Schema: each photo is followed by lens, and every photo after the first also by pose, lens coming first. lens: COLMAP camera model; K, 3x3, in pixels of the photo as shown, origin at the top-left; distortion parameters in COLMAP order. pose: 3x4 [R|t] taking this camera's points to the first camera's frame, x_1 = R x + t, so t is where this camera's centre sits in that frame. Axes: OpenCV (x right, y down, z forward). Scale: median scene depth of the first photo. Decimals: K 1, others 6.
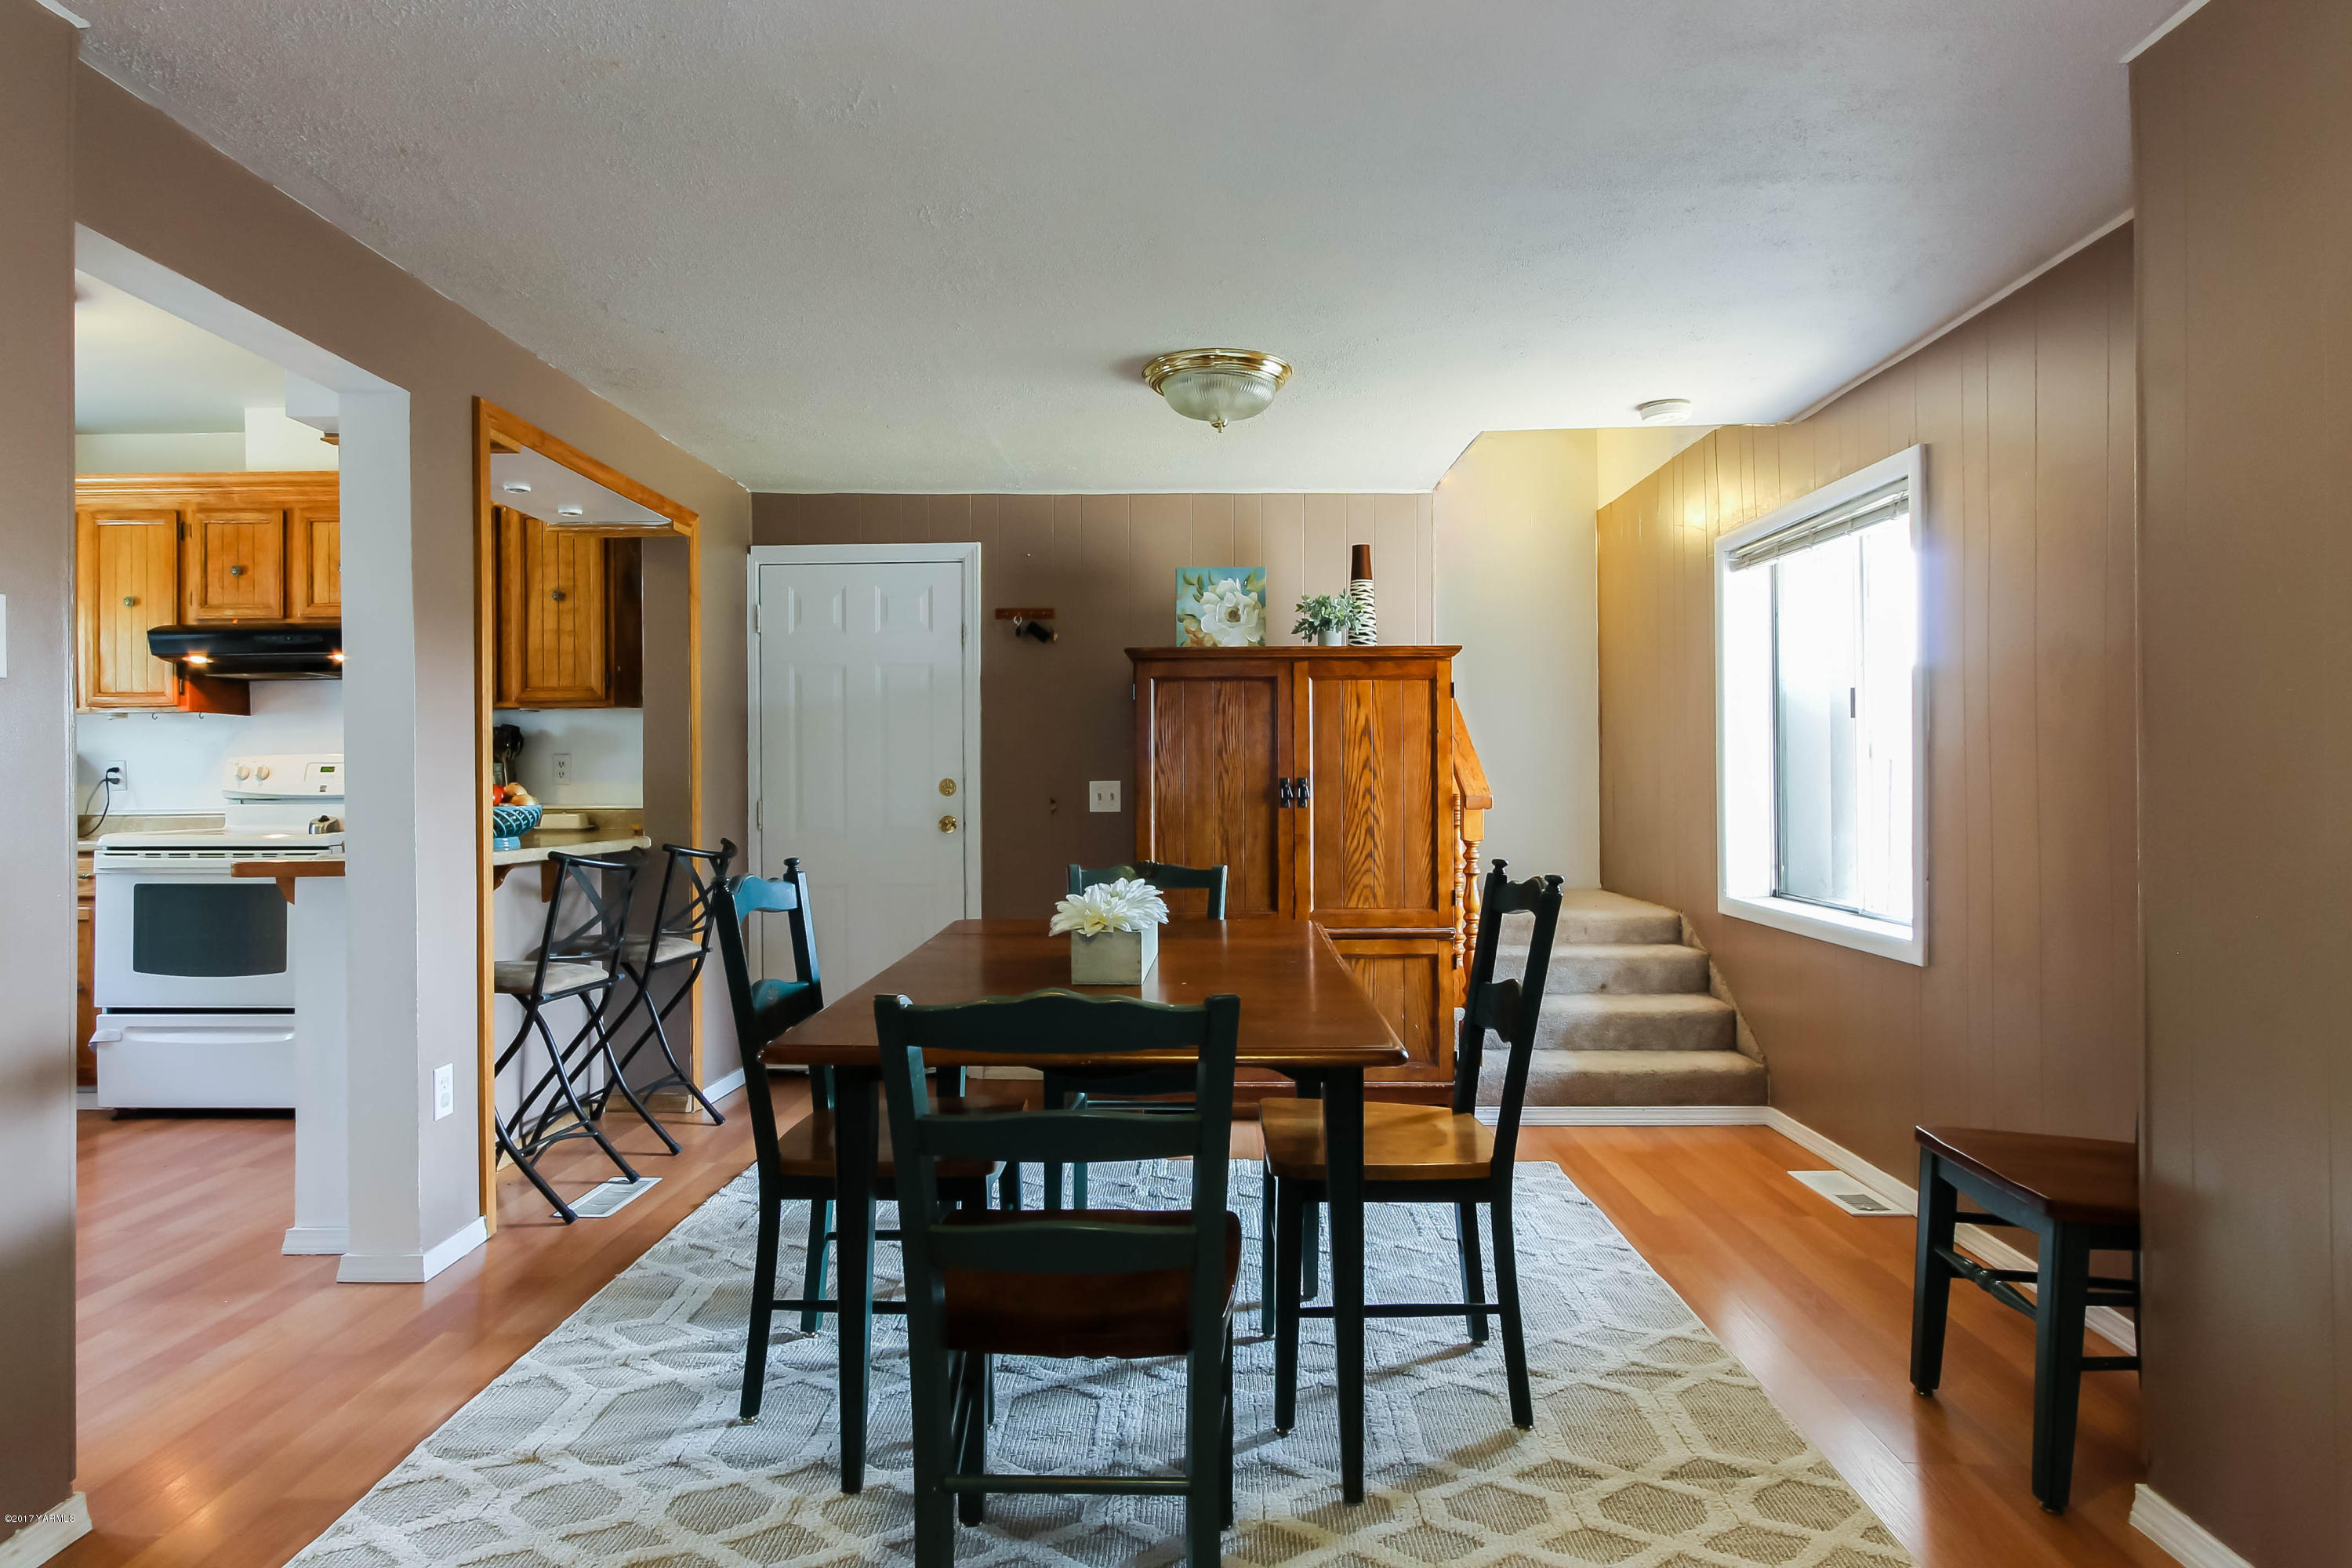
lens RADIAL K [[1344.2, 0, 1177.2], [0, 1344.2, 773.5], [0, 0, 1]] dist [-0.009325, 0.006705]
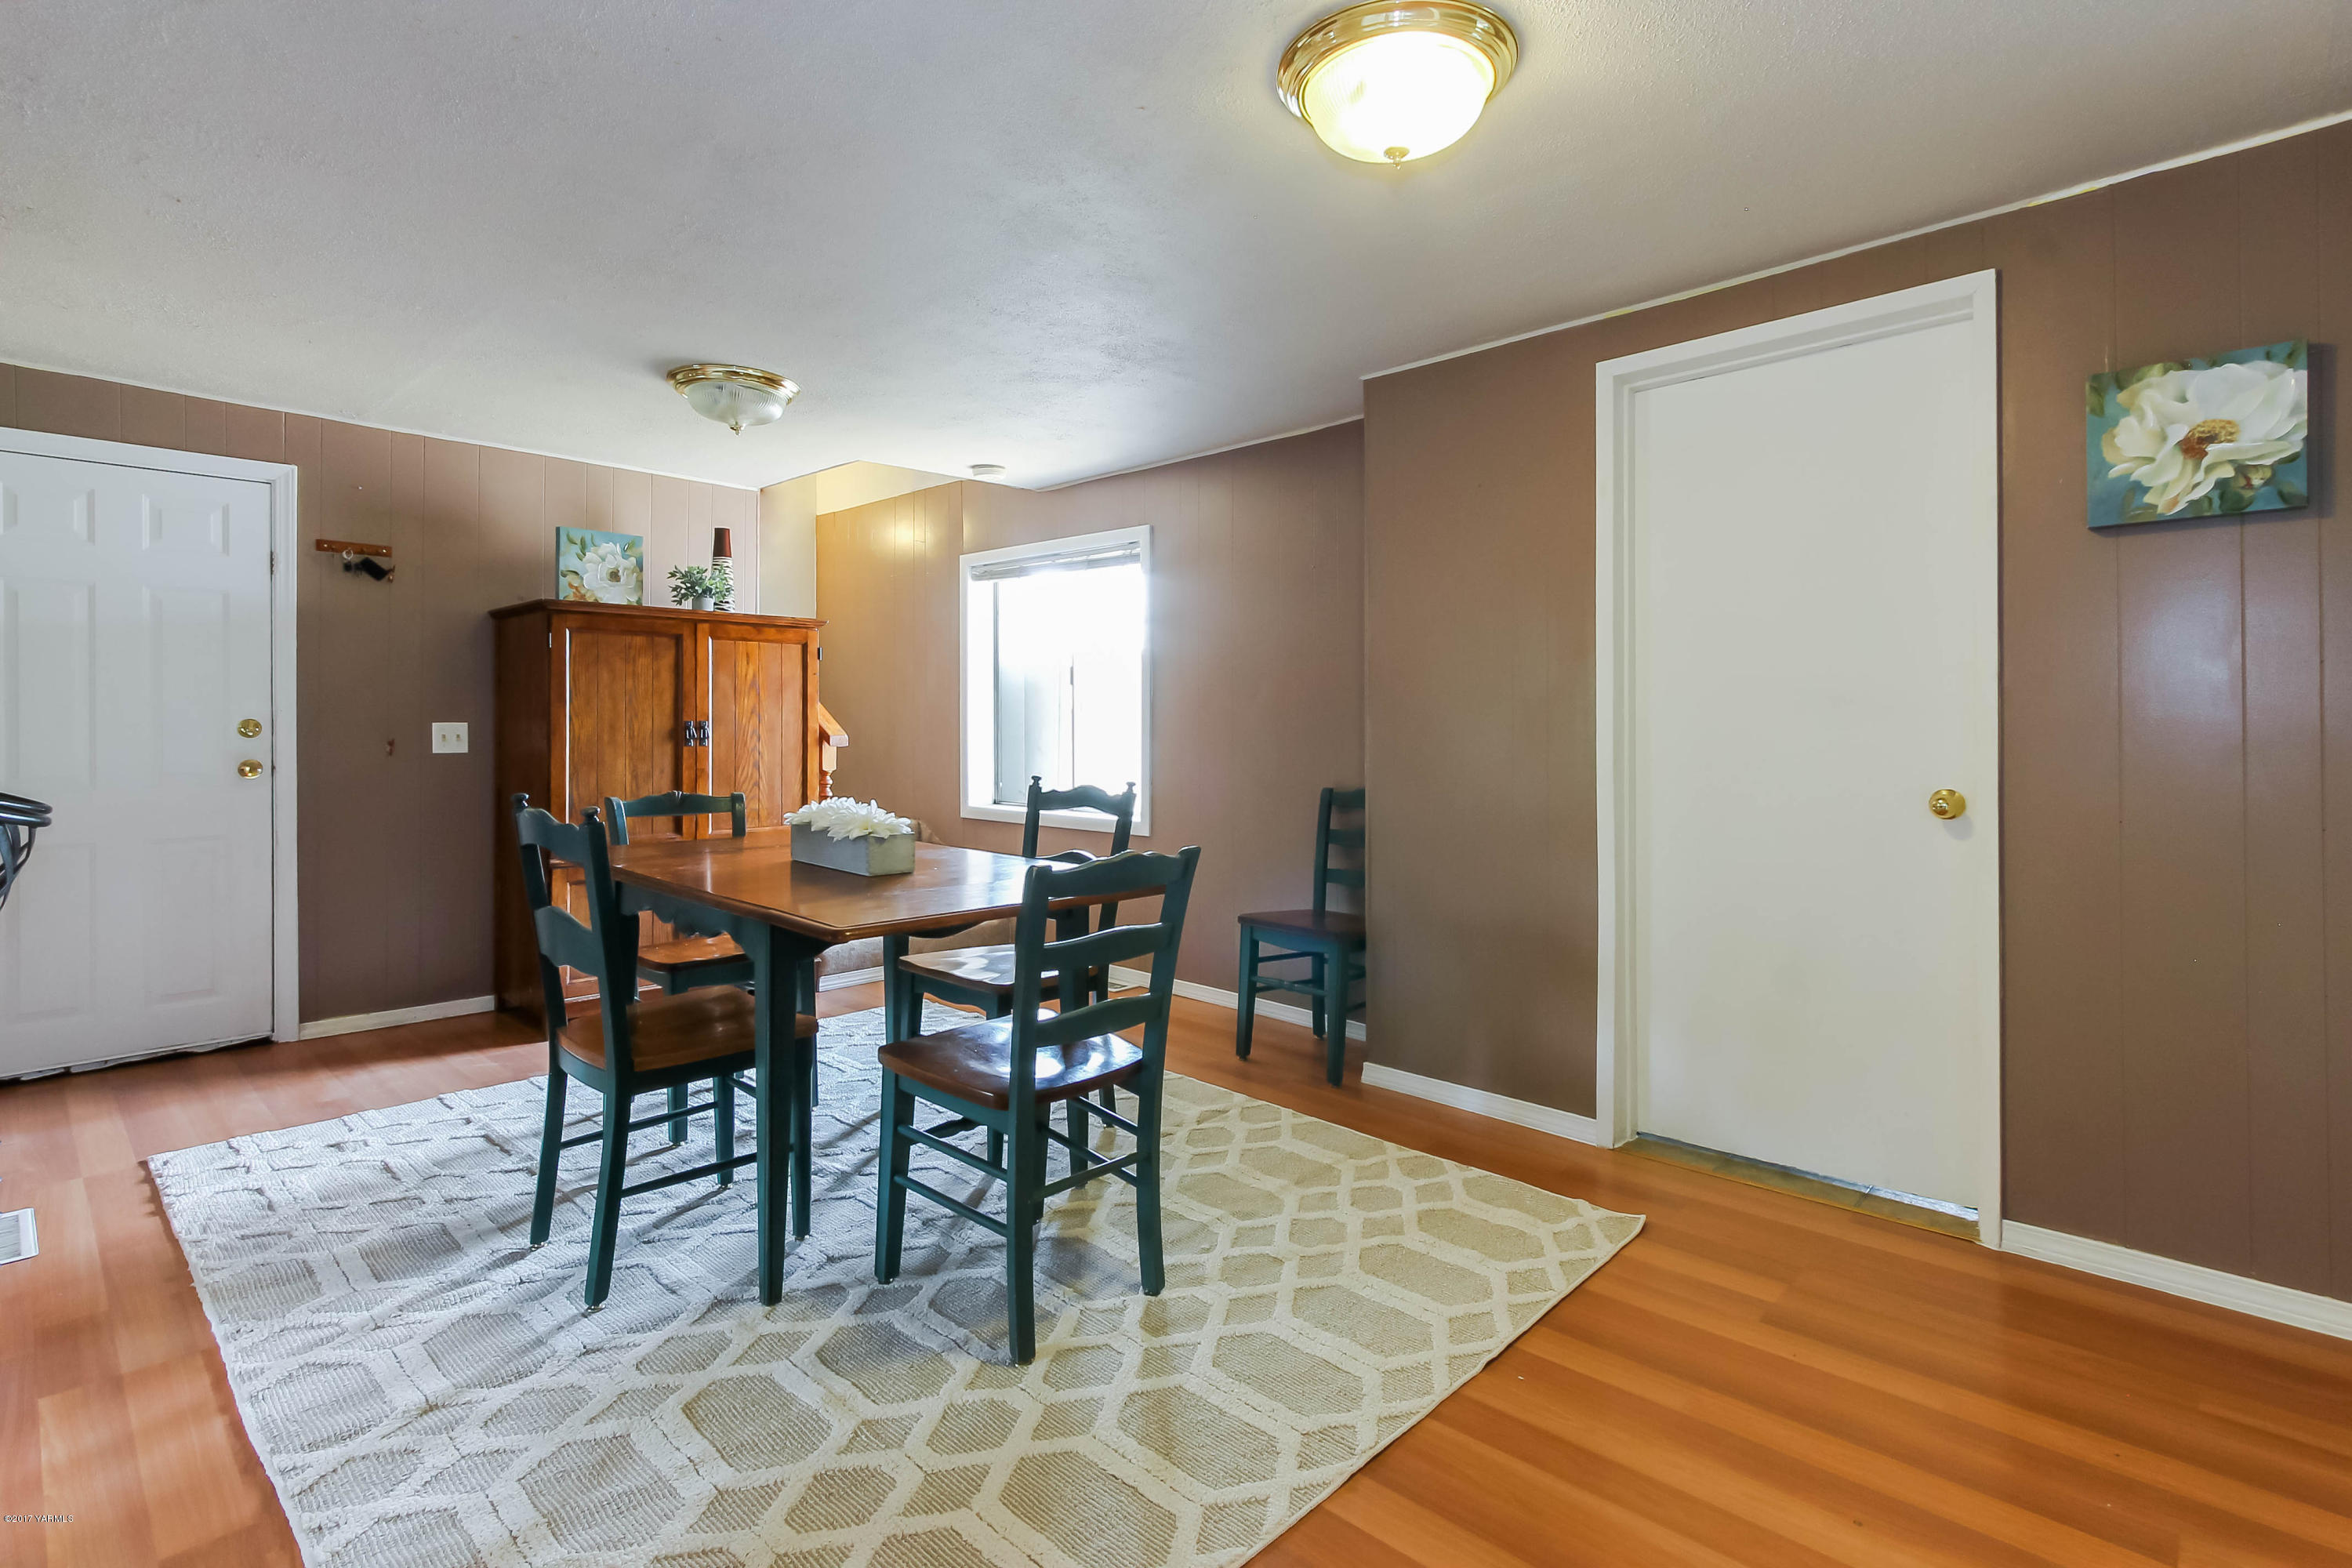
lens RADIAL K [[1117.1, 0, 1188.2], [0, 1117.1, 733.3], [0, 0, 1]] dist [0.008030, 0.000309]
pose [[0.669028, -0.000497, 0.743237, -0.355448], [-0.008172, 0.999934, 0.008024, 0.002442], [-0.743192, -0.011442, 0.668980, 0.019897]]
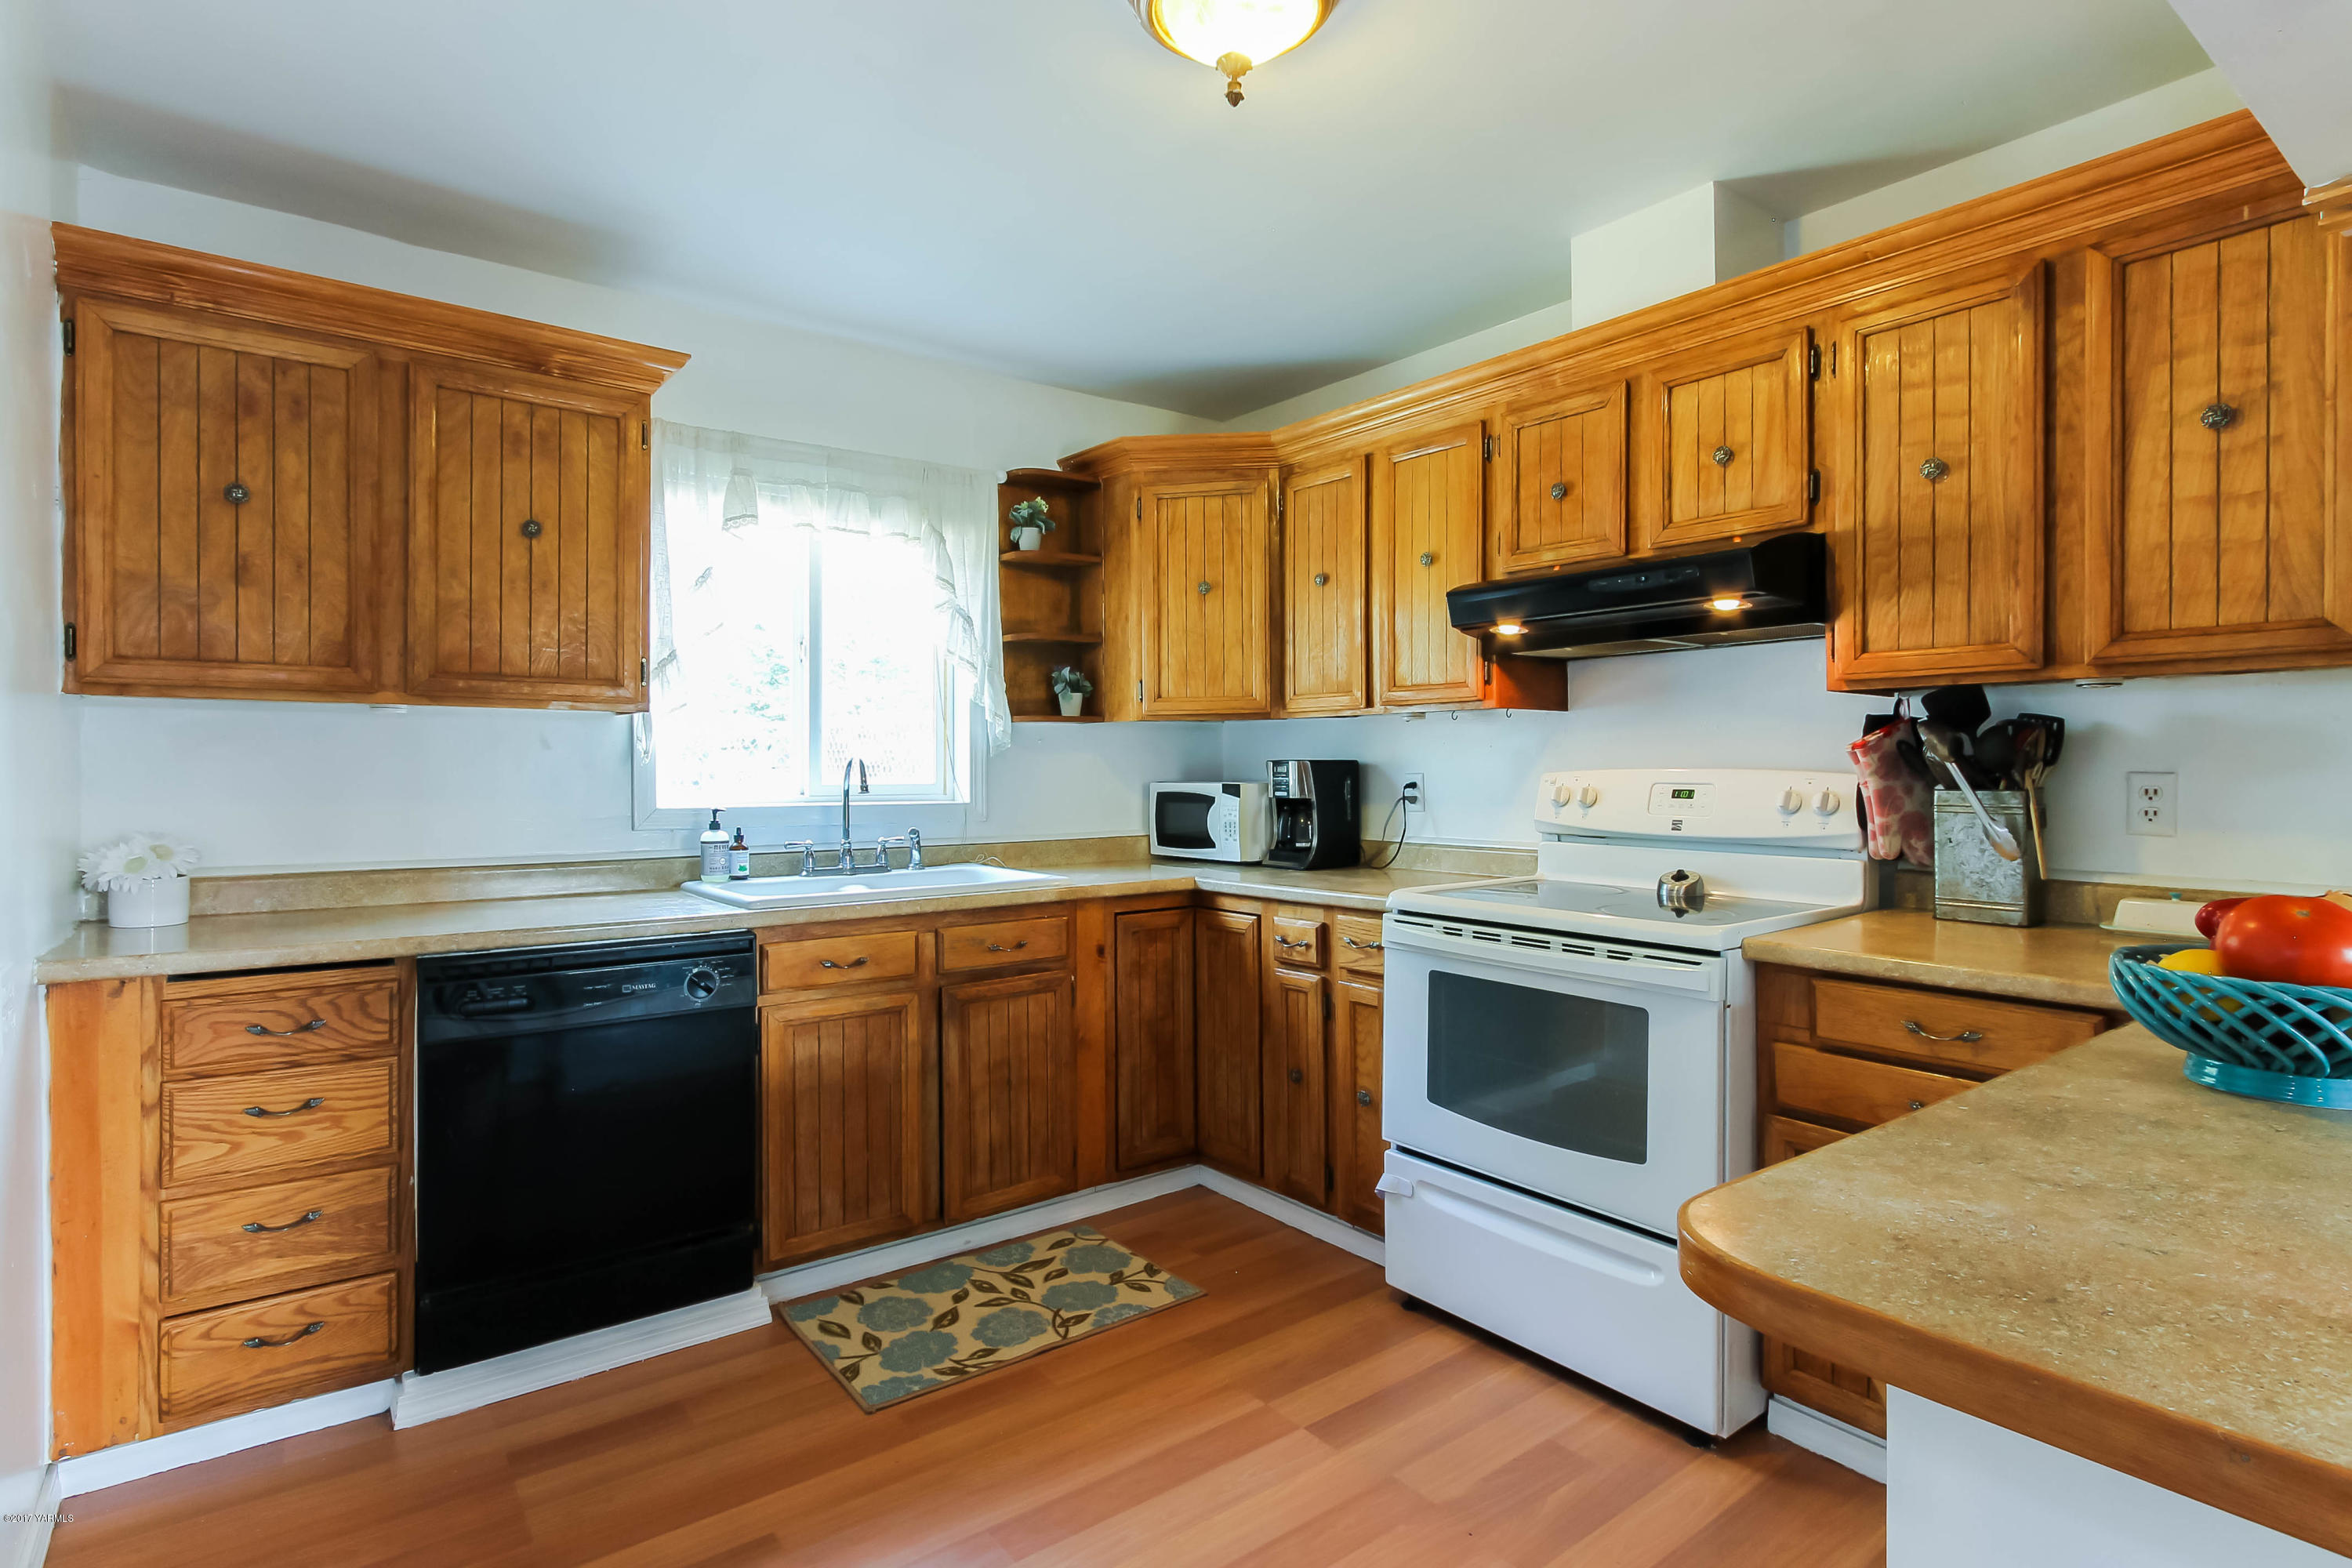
lens RADIAL K [[1169.1, 0, 1162.5], [0, 1169.1, 774.7], [0, 0, 1]] dist [-0.000157, 0.003744]
pose [[0.627464, 0.013664, -0.778526, -0.409633], [0.000770, 0.999835, 0.018169, -0.025117], [0.778645, -0.012000, 0.627349, 0.531891]]
